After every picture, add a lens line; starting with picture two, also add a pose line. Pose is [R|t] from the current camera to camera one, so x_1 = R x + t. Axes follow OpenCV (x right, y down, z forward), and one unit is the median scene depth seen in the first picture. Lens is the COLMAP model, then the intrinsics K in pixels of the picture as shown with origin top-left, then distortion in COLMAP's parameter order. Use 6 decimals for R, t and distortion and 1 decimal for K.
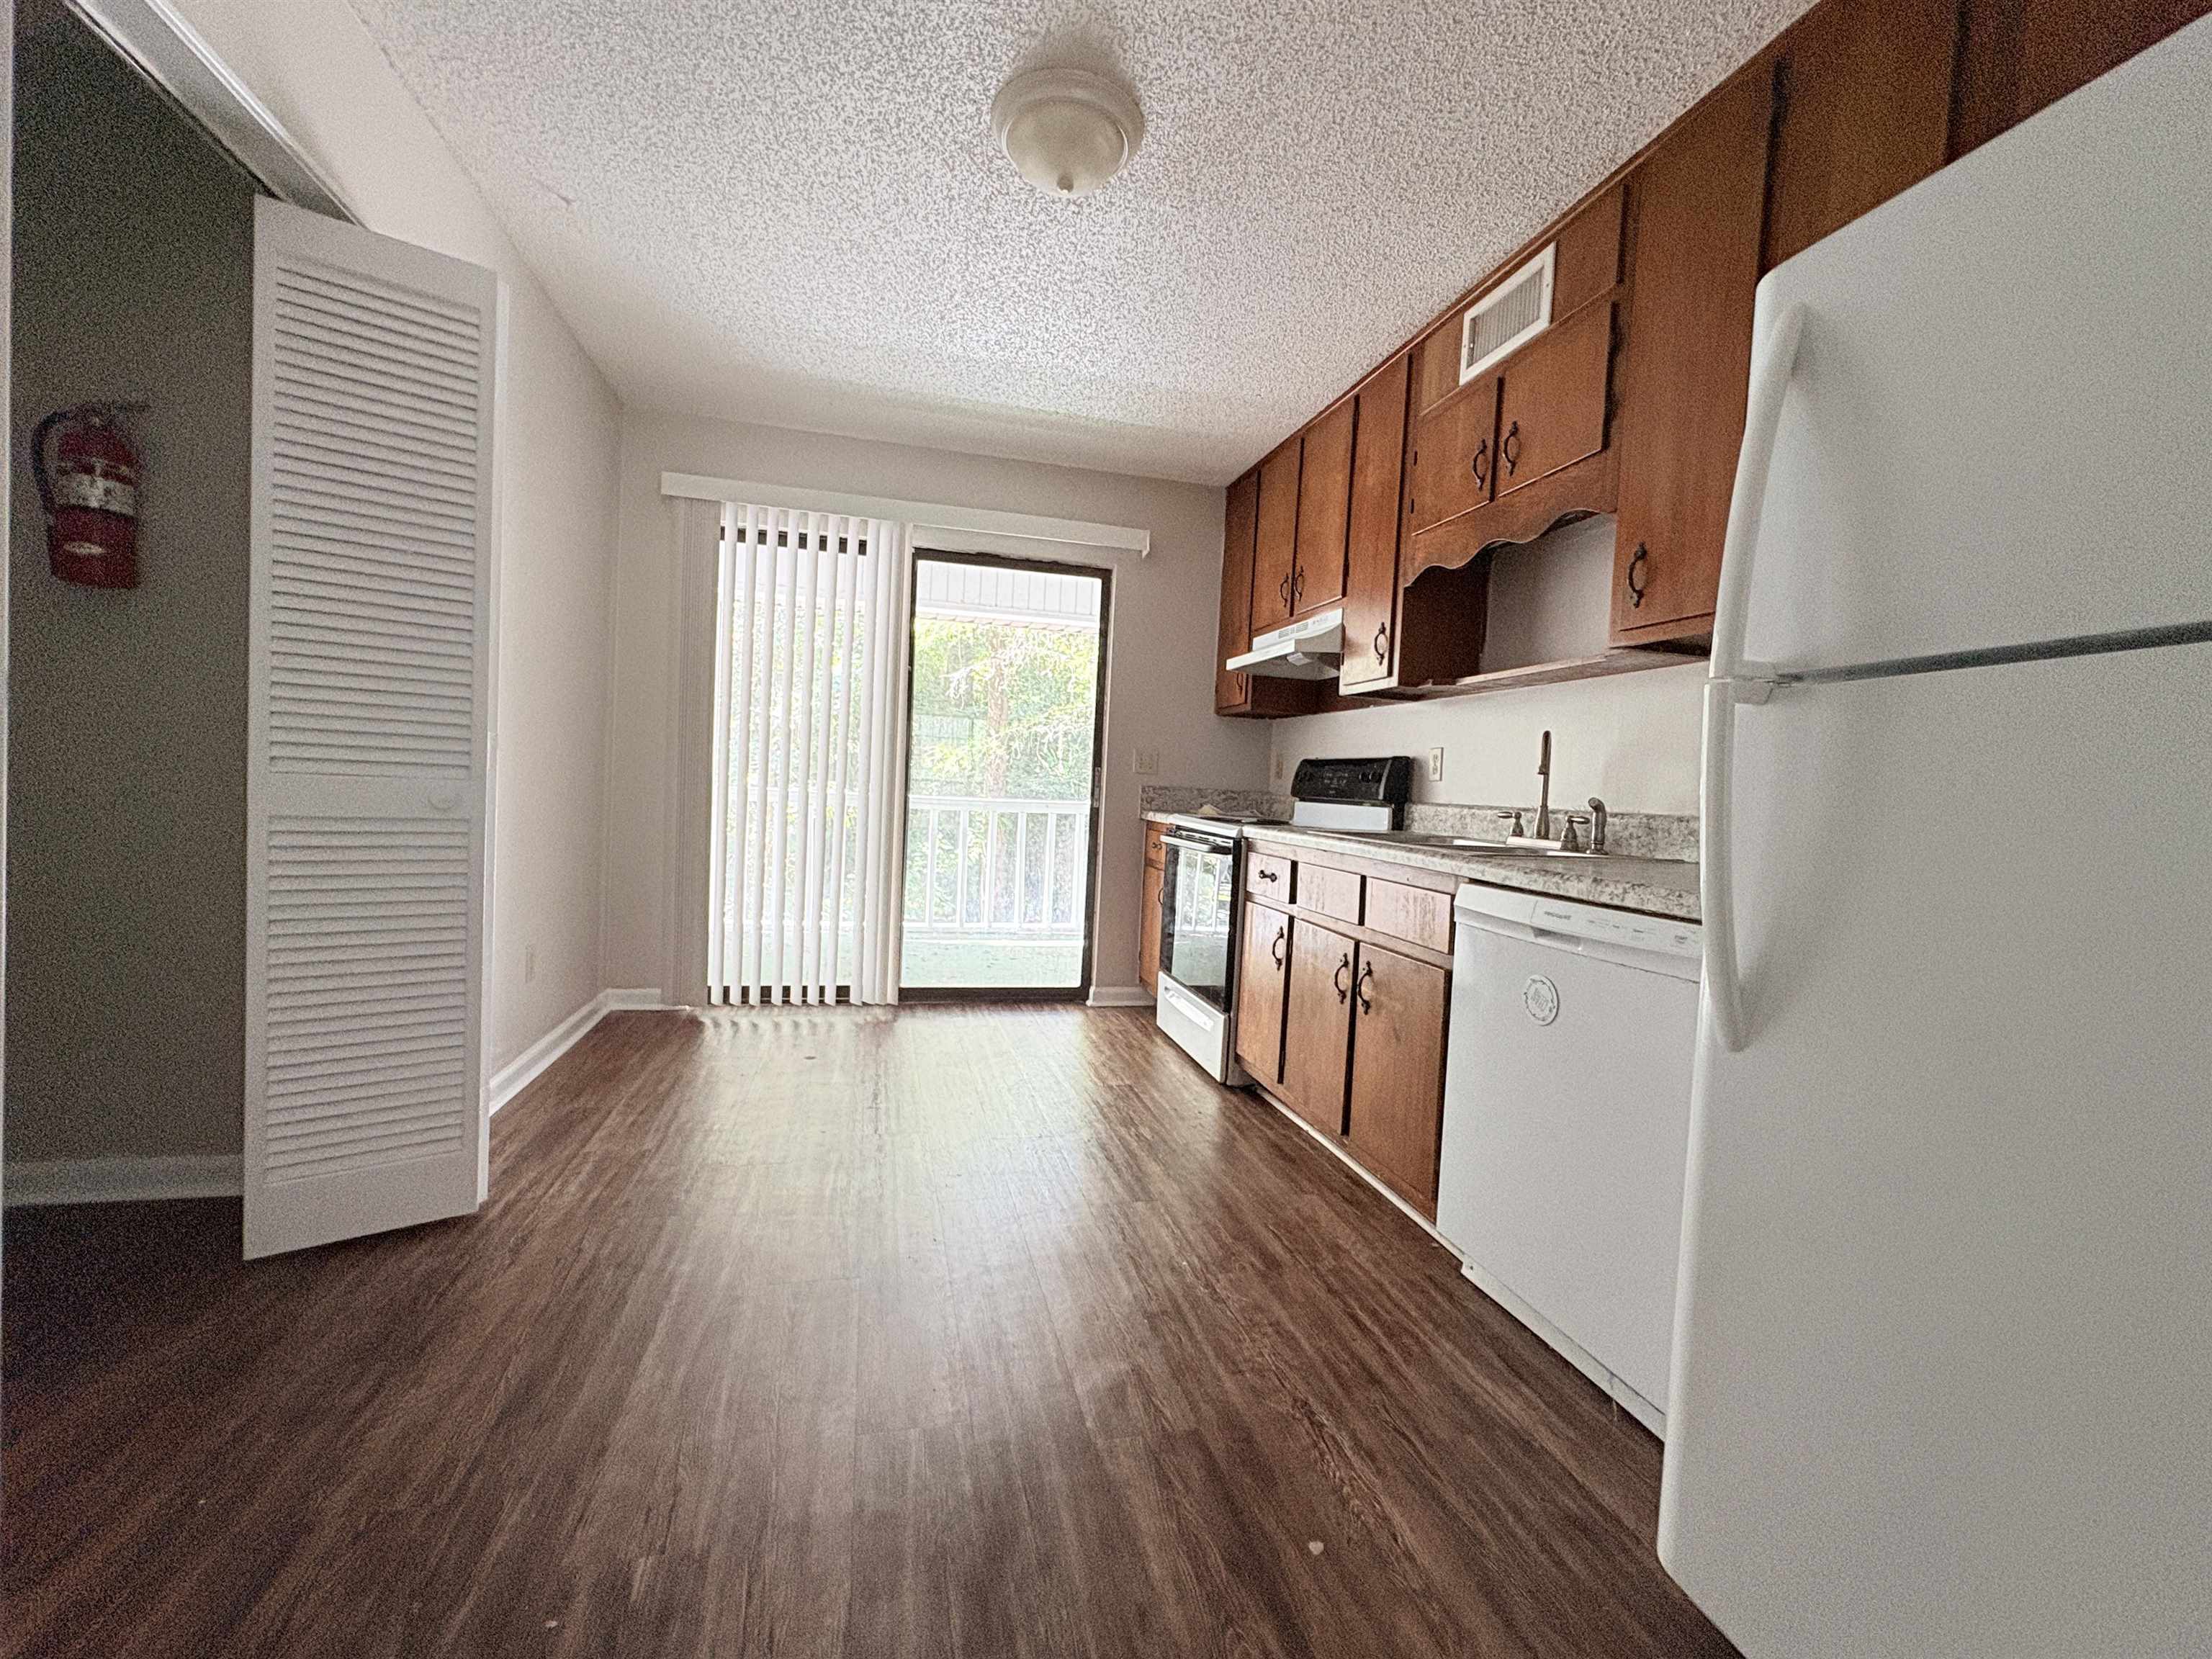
lens RADIAL K [[910.2, 0, 1100.8], [0, 910.2, 821.6], [0, 0, 1]] dist [-0.000237, 0.000183]
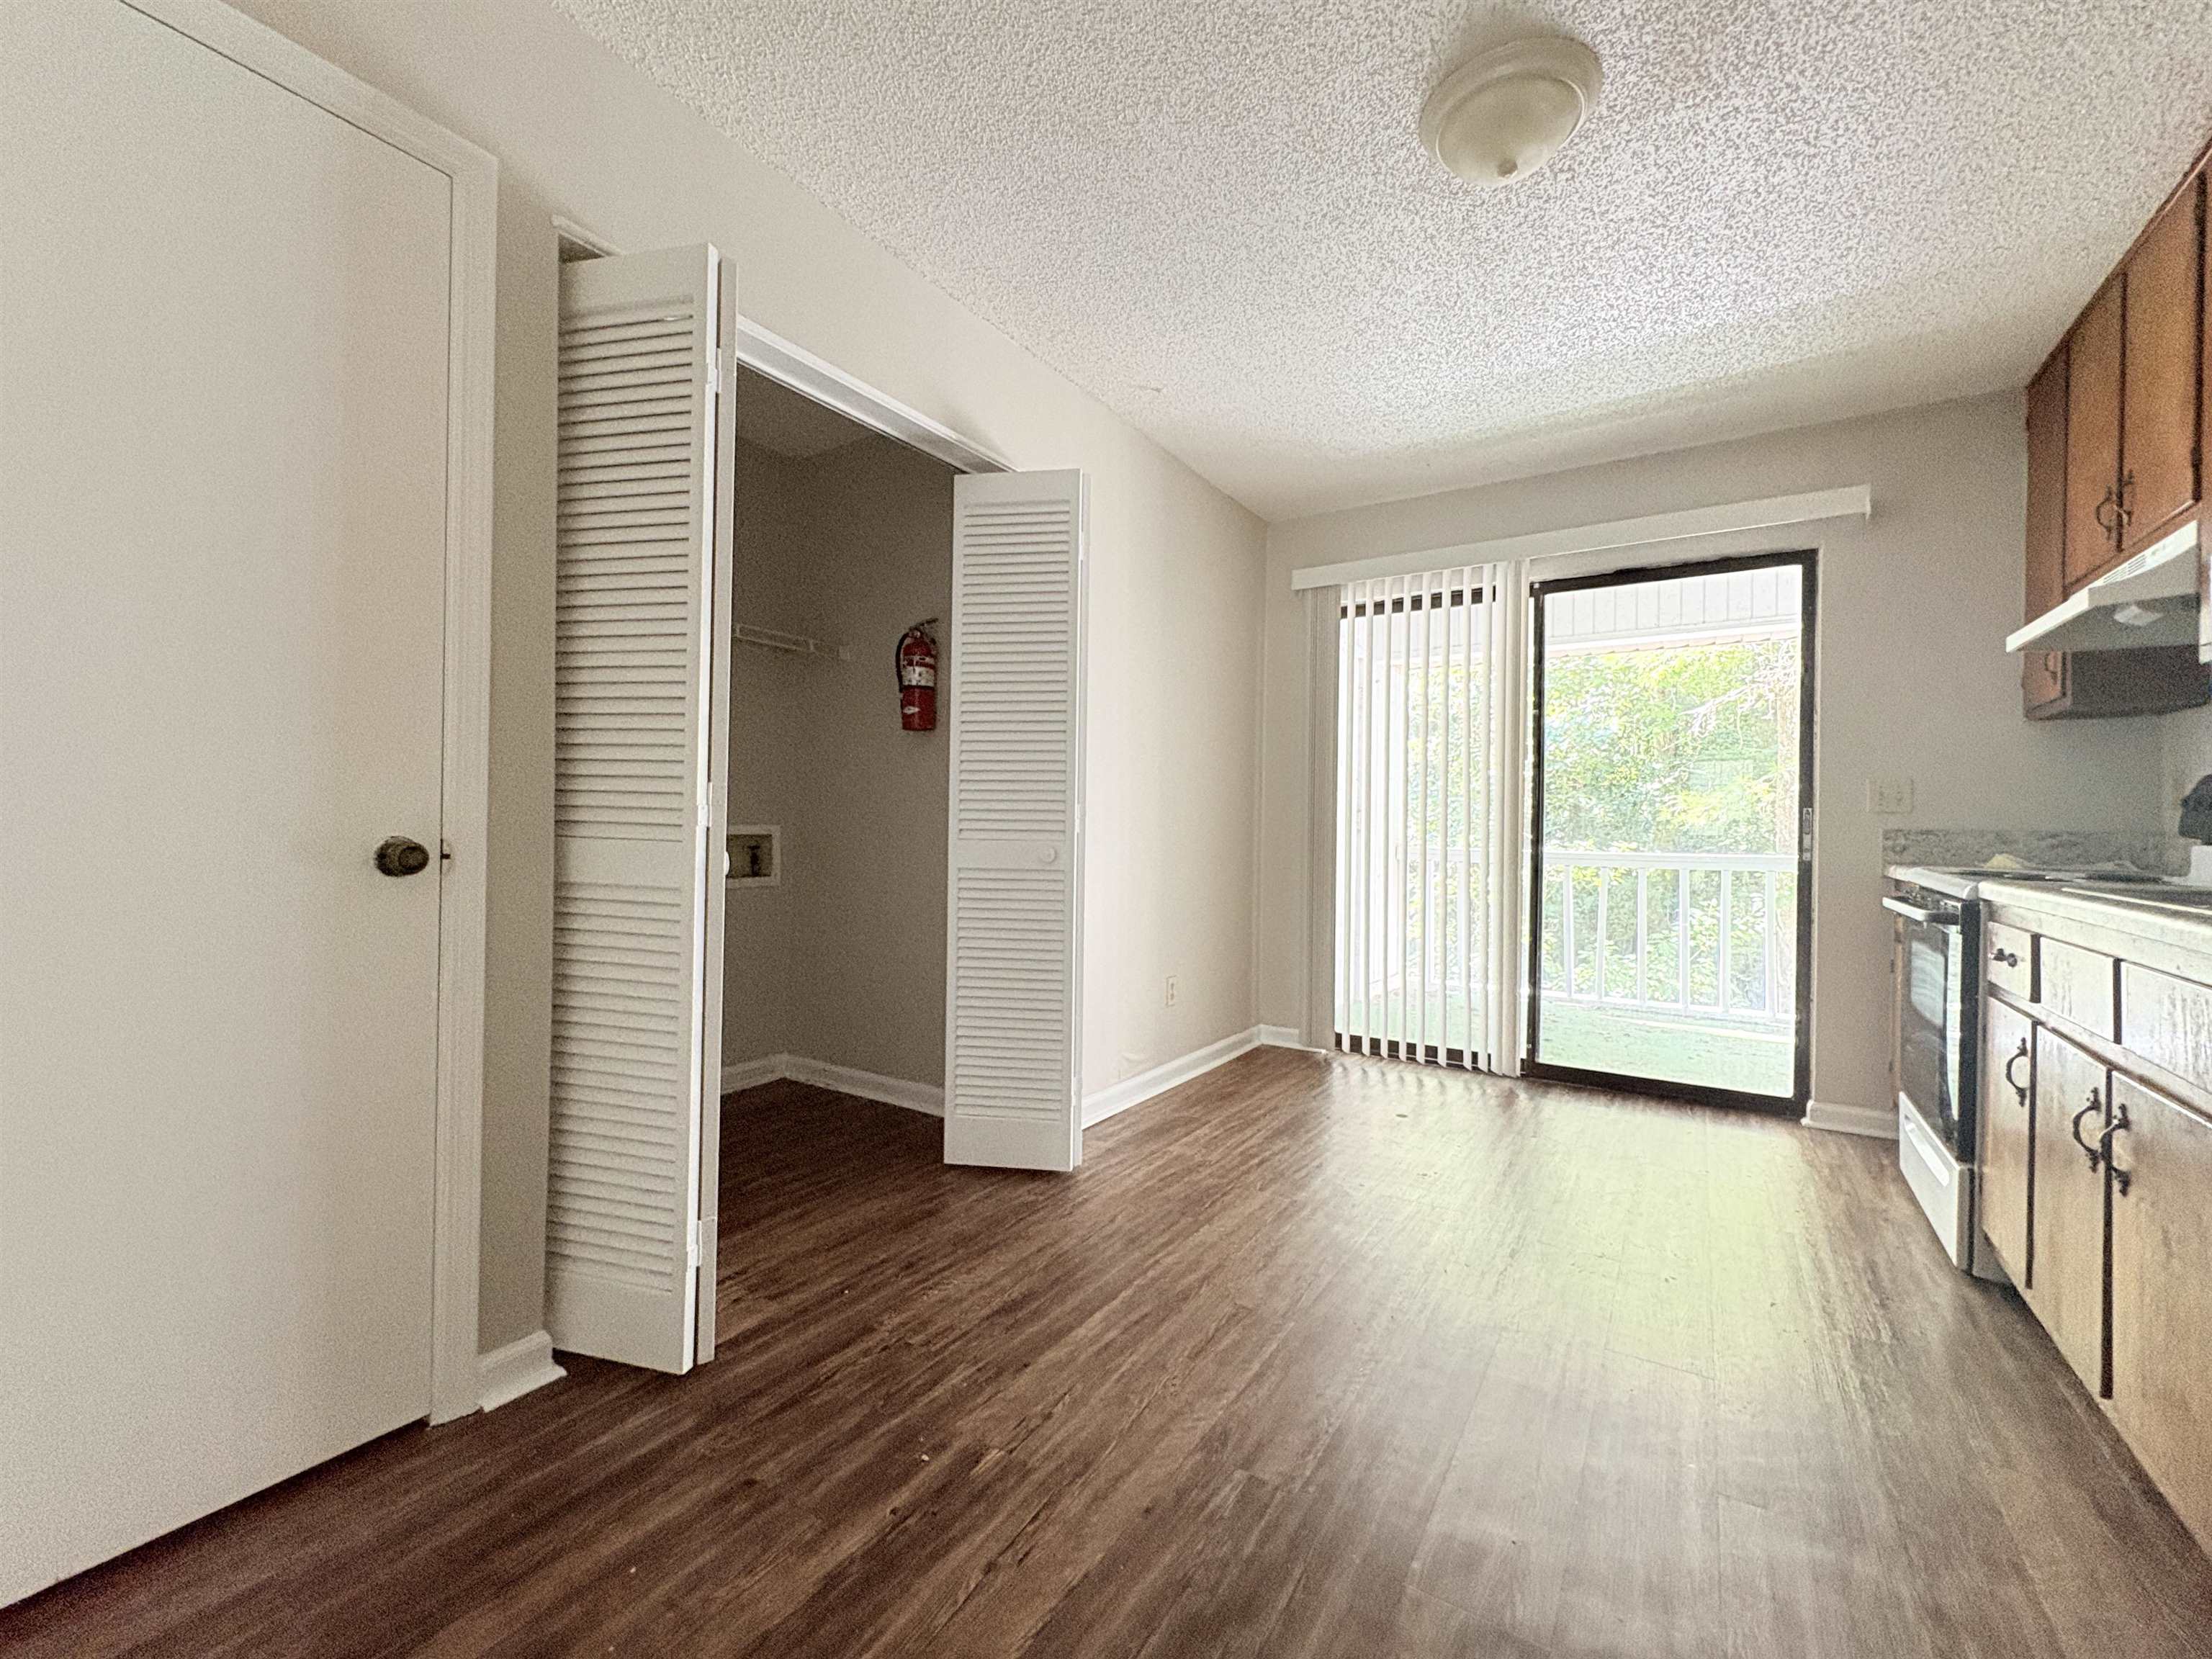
lens RADIAL K [[905.2, 0, 1100.5], [0, 905.2, 822.2], [0, 0, 1]] dist [0.000115, -0.002441]
pose [[0.682962, -0.044031, -0.729126, 0.195466], [-0.007203, 0.997727, -0.066998, 0.009624], [0.730418, 0.051009, 0.681092, 0.074756]]
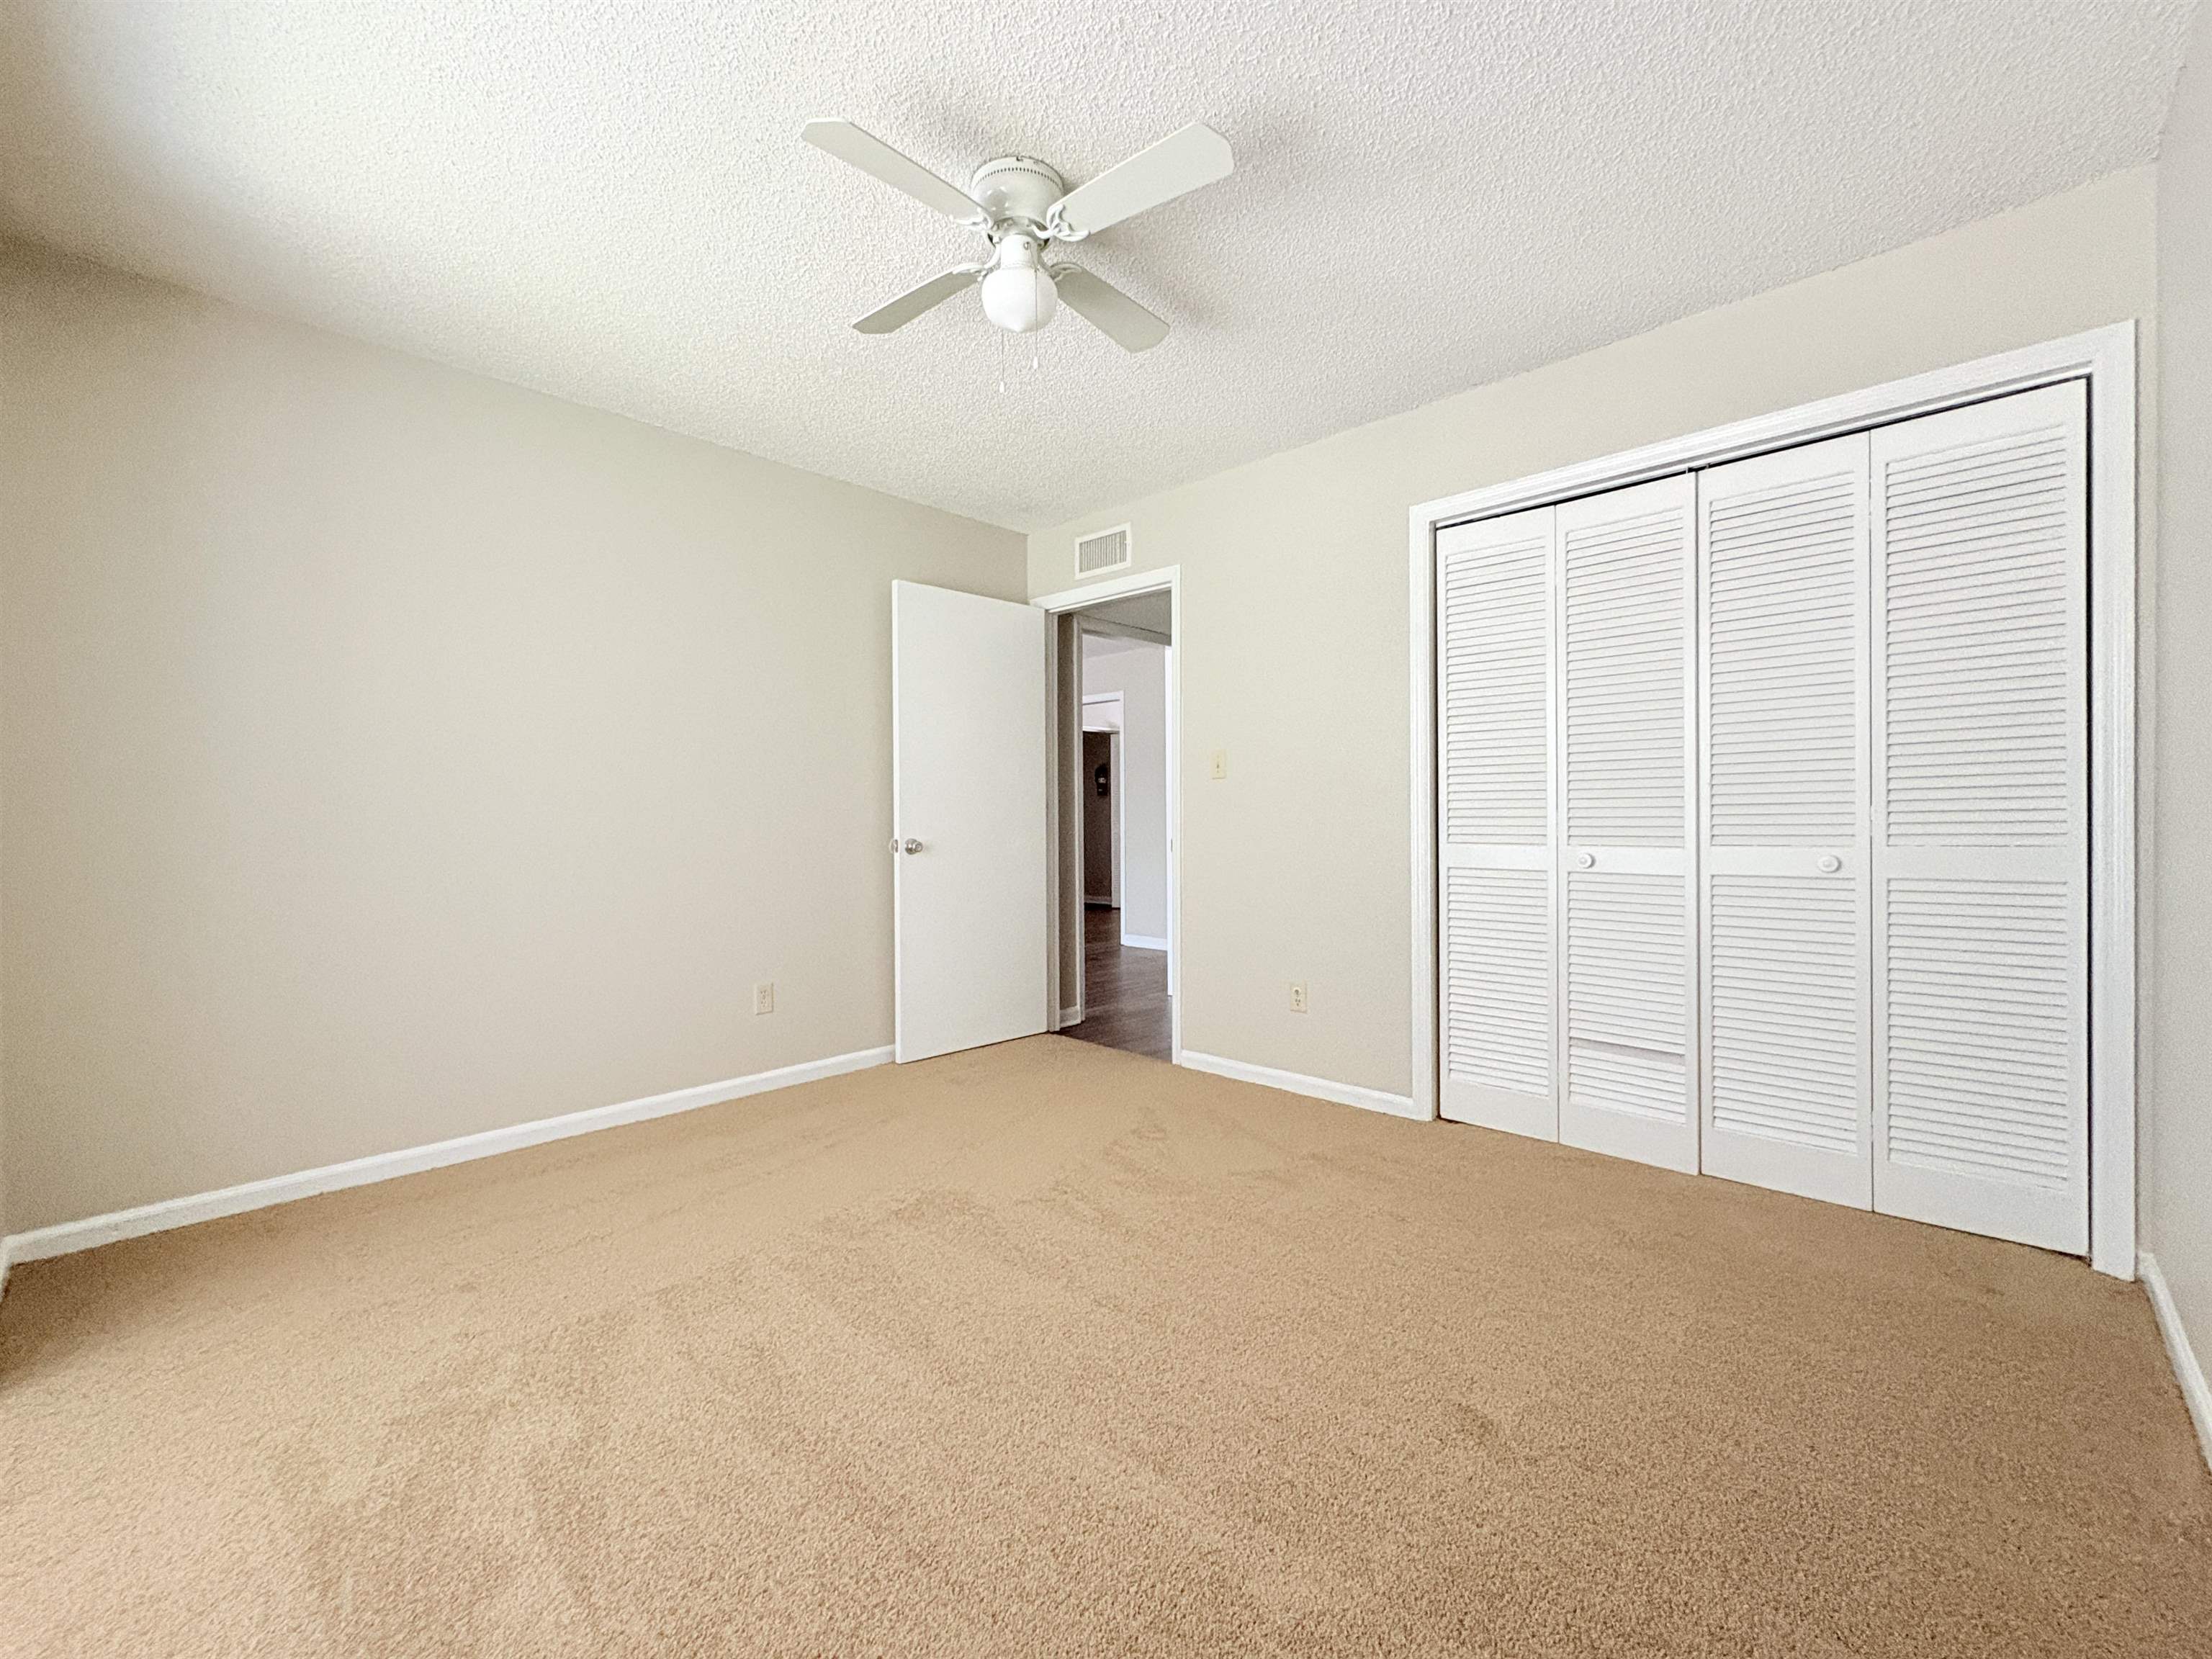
lens RADIAL K [[910.2, 0, 1100.8], [0, 910.2, 821.6], [0, 0, 1]] dist [-0.000237, 0.000183]
pose [[0.533749, -0.069993, -0.842742, 2.093206], [0.016921, 0.997253, -0.072108, 0.167538], [0.845474, 0.024228, 0.533467, -1.152533]]
